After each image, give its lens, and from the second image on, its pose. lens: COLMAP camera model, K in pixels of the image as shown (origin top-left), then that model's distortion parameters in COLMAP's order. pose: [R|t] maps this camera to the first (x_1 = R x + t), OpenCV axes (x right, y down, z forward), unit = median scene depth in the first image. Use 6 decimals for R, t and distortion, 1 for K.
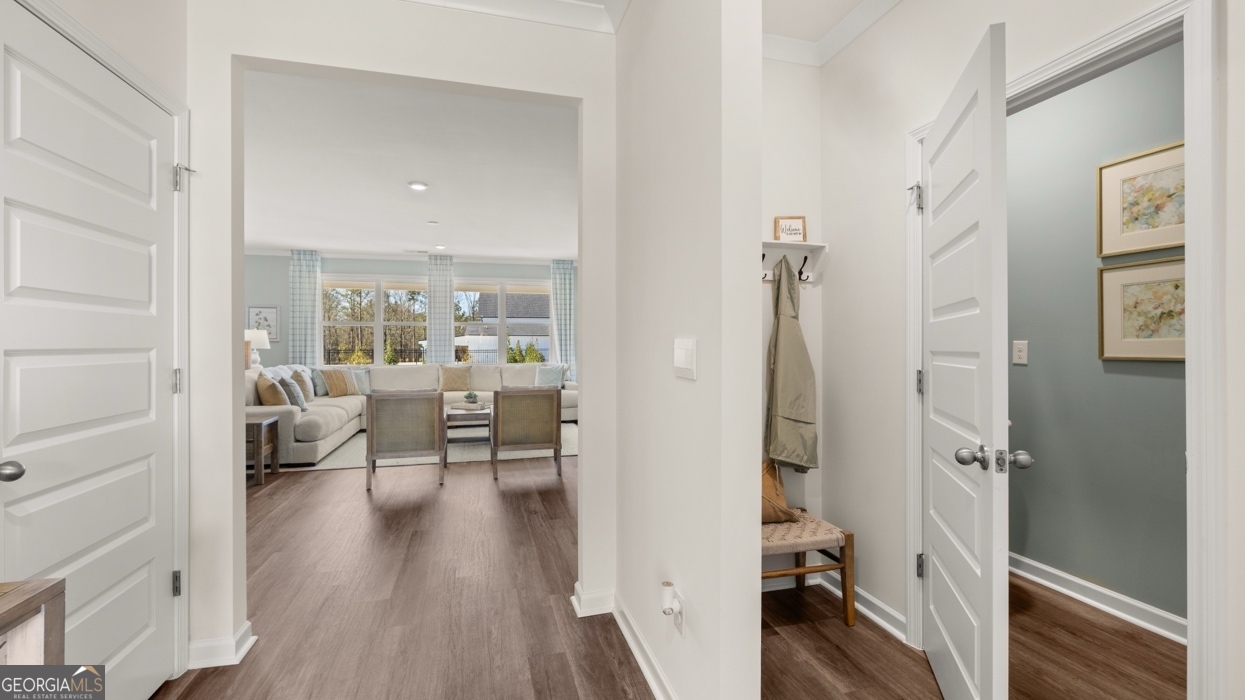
lens RADIAL K [[530.3, 0, 630.1], [0, 530.3, 346.3], [0, 0, 1]] dist [-0.000501, 0.000555]
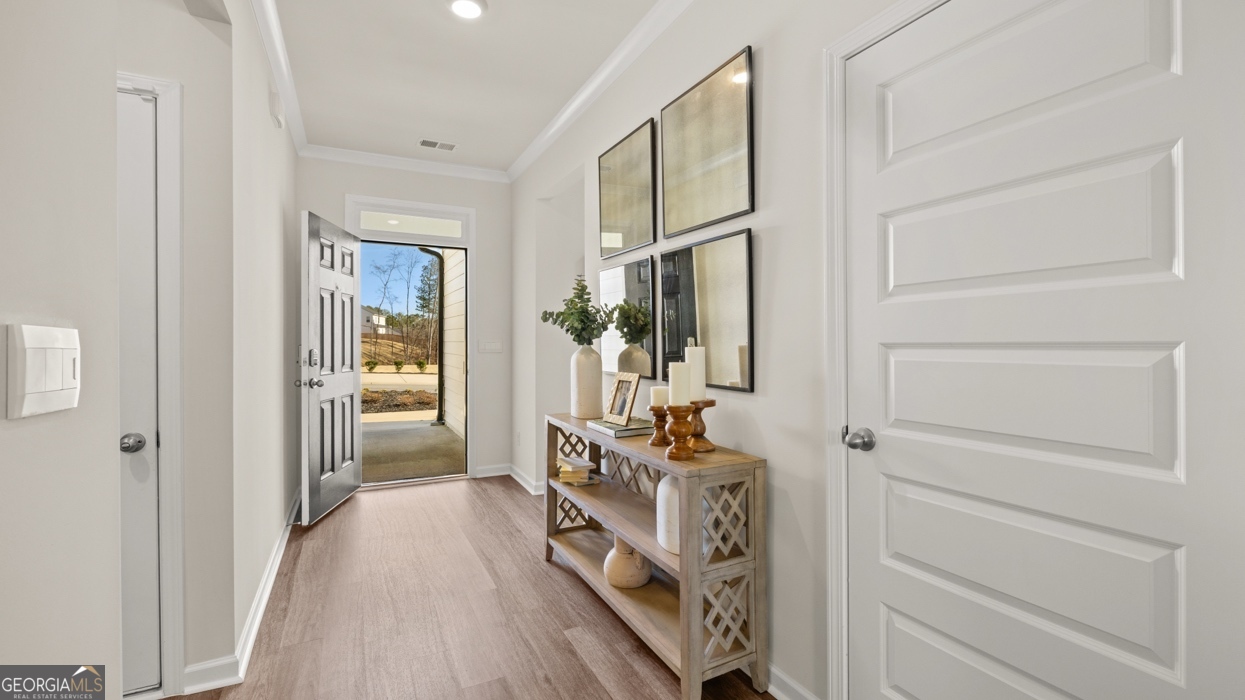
lens RADIAL K [[530.3, 0, 620.4], [0, 530.3, 347.7], [0, 0, 1]] dist [-0.000501, 0.000555]
pose [[-0.983359, 0.003317, -0.181642, -0.333122], [0.001661, 0.999956, 0.009270, 0.004023], [0.181664, 0.008814, -0.983321, 1.745459]]
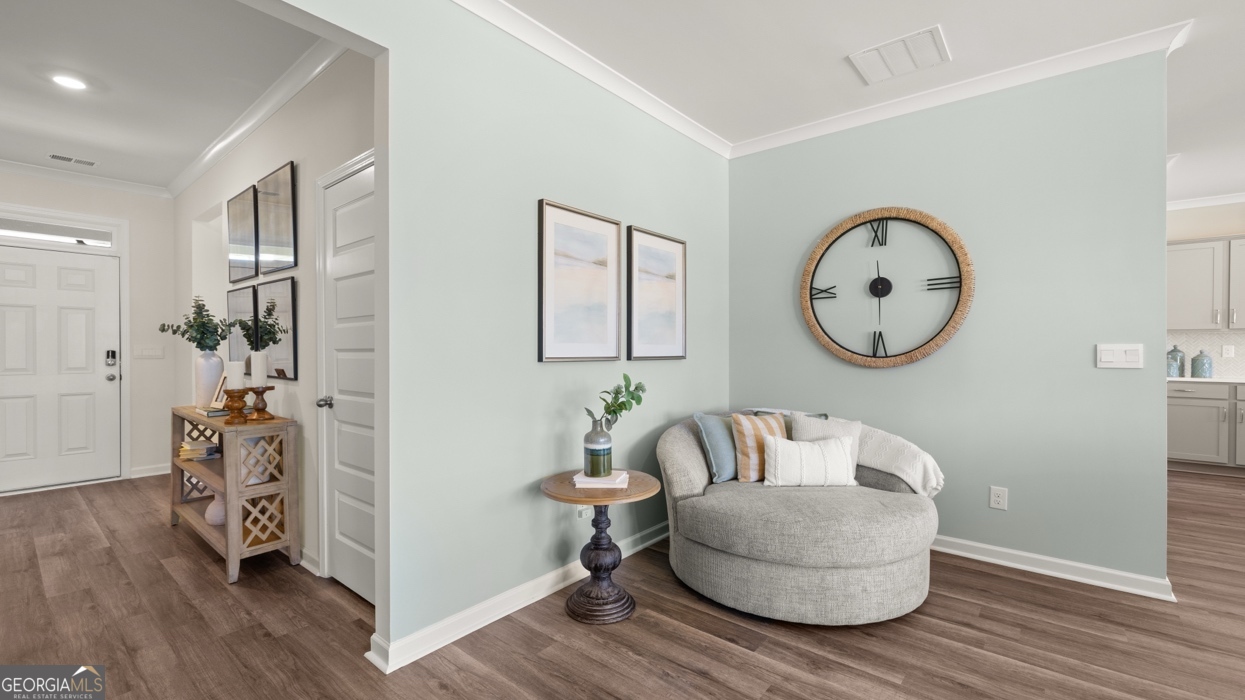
lens RADIAL K [[530.3, 0, 627.5], [0, 530.3, 354.4], [0, 0, 1]] dist [-0.000501, 0.000555]
pose [[-0.834257, 0.006936, -0.551332, -0.825166], [0.001022, 0.999939, 0.011033, 0.004090], [0.551375, 0.008641, -0.834213, 2.942391]]
